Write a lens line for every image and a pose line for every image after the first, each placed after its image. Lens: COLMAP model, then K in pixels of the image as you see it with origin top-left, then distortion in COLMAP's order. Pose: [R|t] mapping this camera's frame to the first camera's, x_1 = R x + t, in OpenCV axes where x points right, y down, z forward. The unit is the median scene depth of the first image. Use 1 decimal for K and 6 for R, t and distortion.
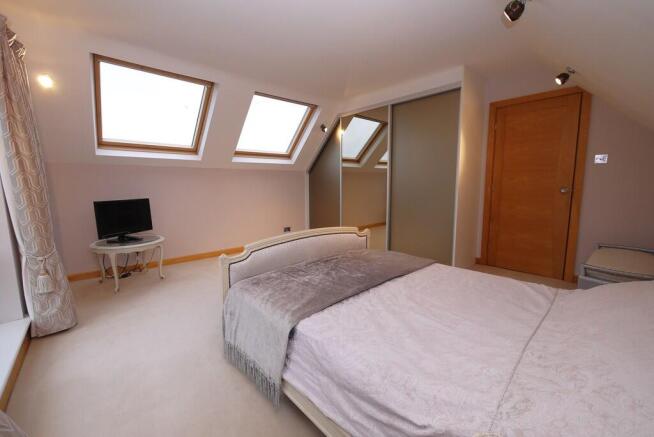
lens RADIAL K [[273.9, 0, 327.0], [0, 273.9, 218.5], [0, 0, 1]] dist [-0.019419, 0.001295]
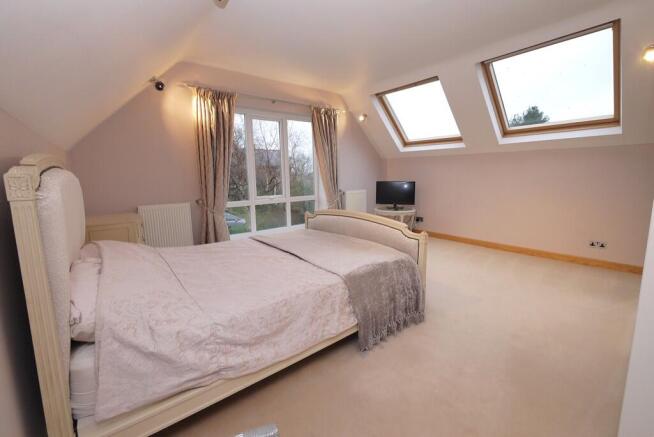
lens RADIAL K [[270.3, 0, 325.8], [0, 270.3, 210.5], [0, 0, 1]] dist [-0.000067, -0.000338]
pose [[-0.070064, 0.142634, -0.987292, 0.734958], [-0.103722, 0.983318, 0.149421, -0.084995], [0.992135, 0.112873, -0.054101, 0.644848]]
